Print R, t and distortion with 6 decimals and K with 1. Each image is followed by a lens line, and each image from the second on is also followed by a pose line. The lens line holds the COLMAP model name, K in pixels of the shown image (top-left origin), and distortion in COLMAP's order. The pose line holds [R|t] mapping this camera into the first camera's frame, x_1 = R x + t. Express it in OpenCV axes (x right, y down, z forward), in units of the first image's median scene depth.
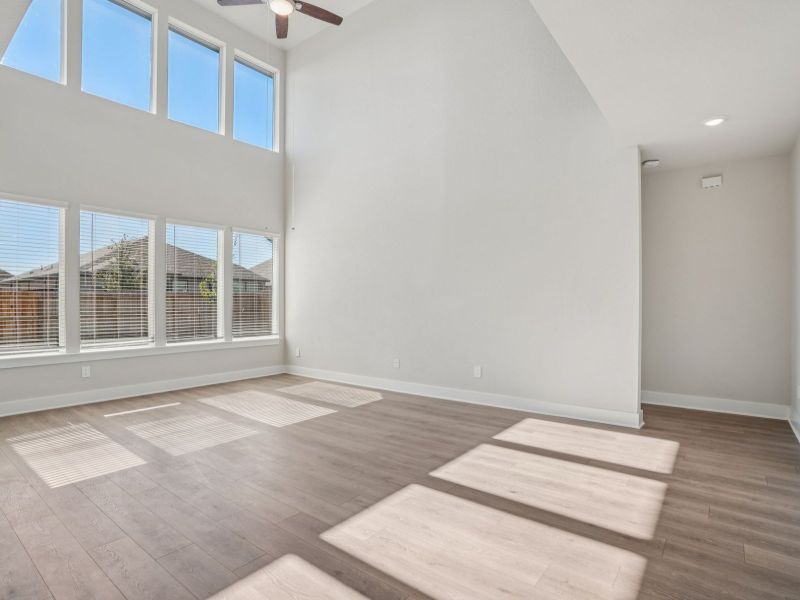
lens RADIAL K [[428.7, 0, 398.2], [0, 428.7, 299.9], [0, 0, 1]] dist [-0.111689, 0.079375]
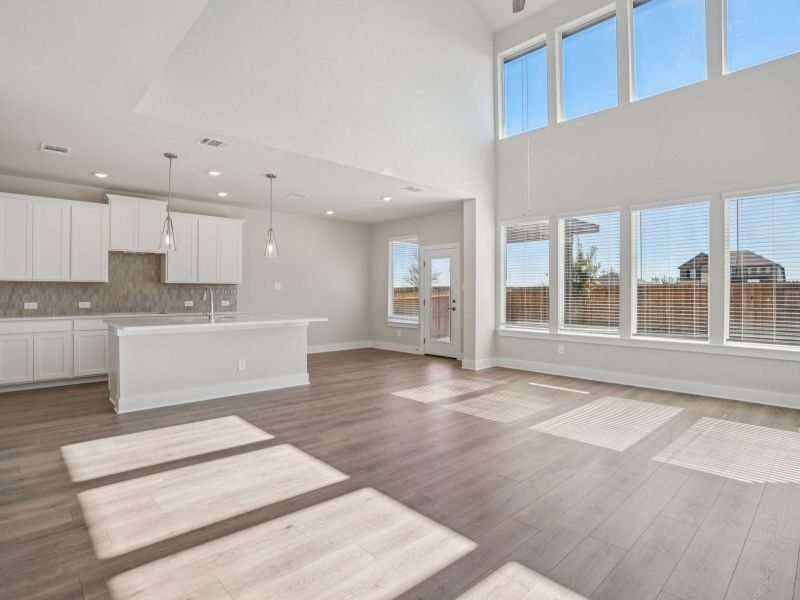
lens RADIAL K [[423.0, 0, 400.0], [0, 423.0, 300.0], [0, 0, 1]] dist [-0.070977, 0.034640]
pose [[-0.153030, 0.017569, -0.988065, 0.682700], [0.000930, 0.999844, 0.017634, 0.006004], [0.988221, 0.001780, -0.153022, 0.891965]]
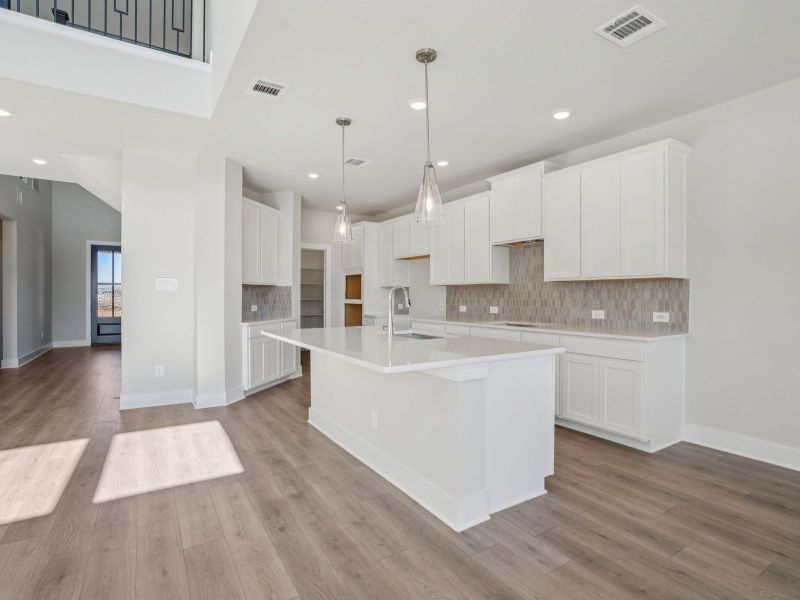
lens RADIAL K [[423.0, 0, 400.0], [0, 423.0, 300.0], [0, 0, 1]] dist [-0.070977, 0.034640]
pose [[-0.940476, -0.004942, 0.339825, -0.749389], [-0.004079, 0.999986, 0.003255, 0.013873], [-0.339837, 0.001675, -0.940483, 0.898746]]
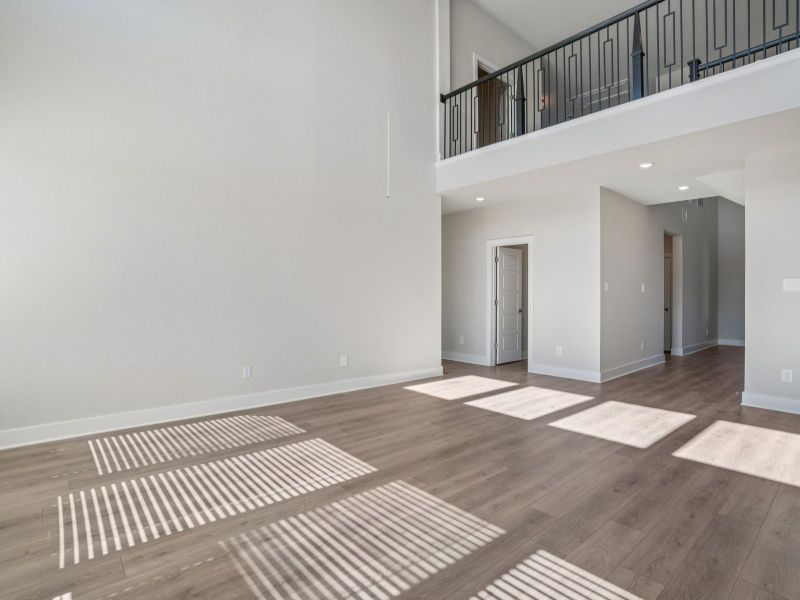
lens RADIAL K [[411.7, 0, 398.2], [0, 411.7, 295.6], [0, 0, 1]] dist [-0.069705, 0.029745]
pose [[0.201394, 0.001312, 0.979509, -0.976630], [-0.009352, 0.999956, 0.000584, 0.010138], [-0.979466, -0.009278, 0.201397, 0.859636]]
